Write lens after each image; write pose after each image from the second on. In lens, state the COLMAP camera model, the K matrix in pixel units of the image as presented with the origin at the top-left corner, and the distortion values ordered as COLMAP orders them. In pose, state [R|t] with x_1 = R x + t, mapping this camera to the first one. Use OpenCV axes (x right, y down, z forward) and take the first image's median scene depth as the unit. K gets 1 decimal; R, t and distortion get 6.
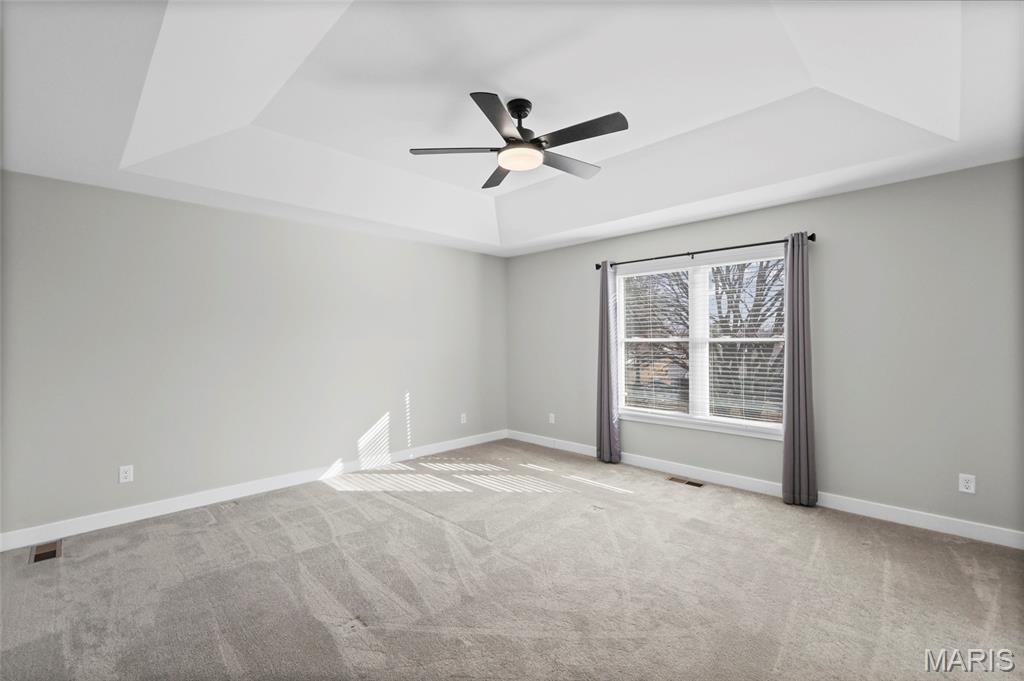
lens RADIAL K [[452.0, 0, 509.7], [0, 452.0, 344.0], [0, 0, 1]] dist [-0.003630, 0.000843]
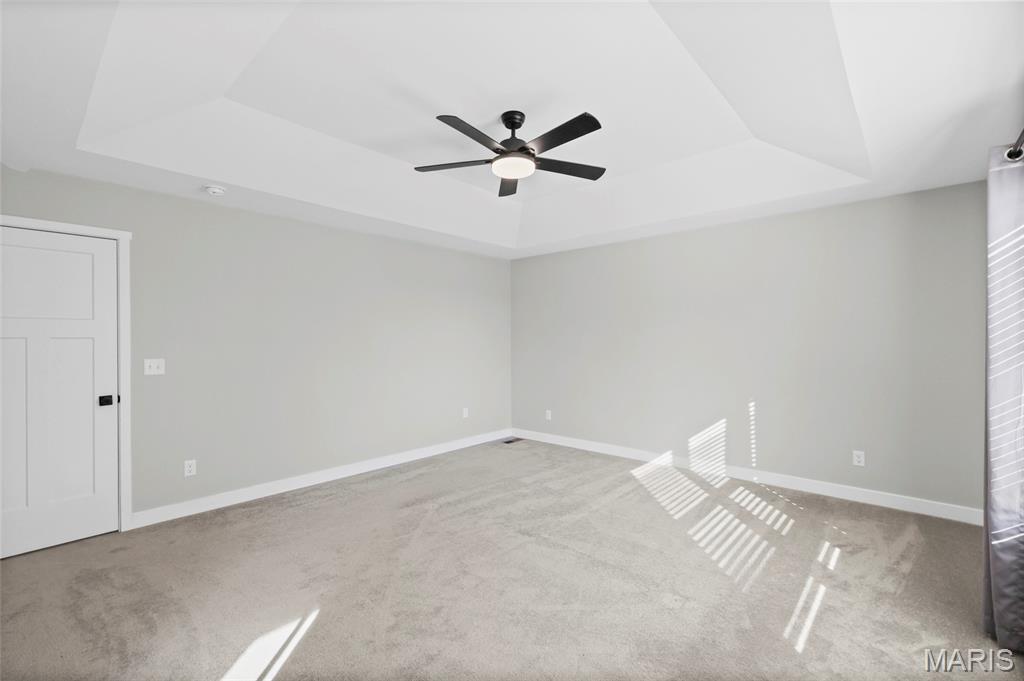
lens RADIAL K [[452.0, 0, 508.5], [0, 452.0, 337.3], [0, 0, 1]] dist [-0.003630, 0.000843]
pose [[0.024506, 0.003807, -0.999692, 0.692379], [0.003114, 0.999988, 0.003884, -0.019287], [0.999695, -0.003209, 0.024494, 0.606308]]
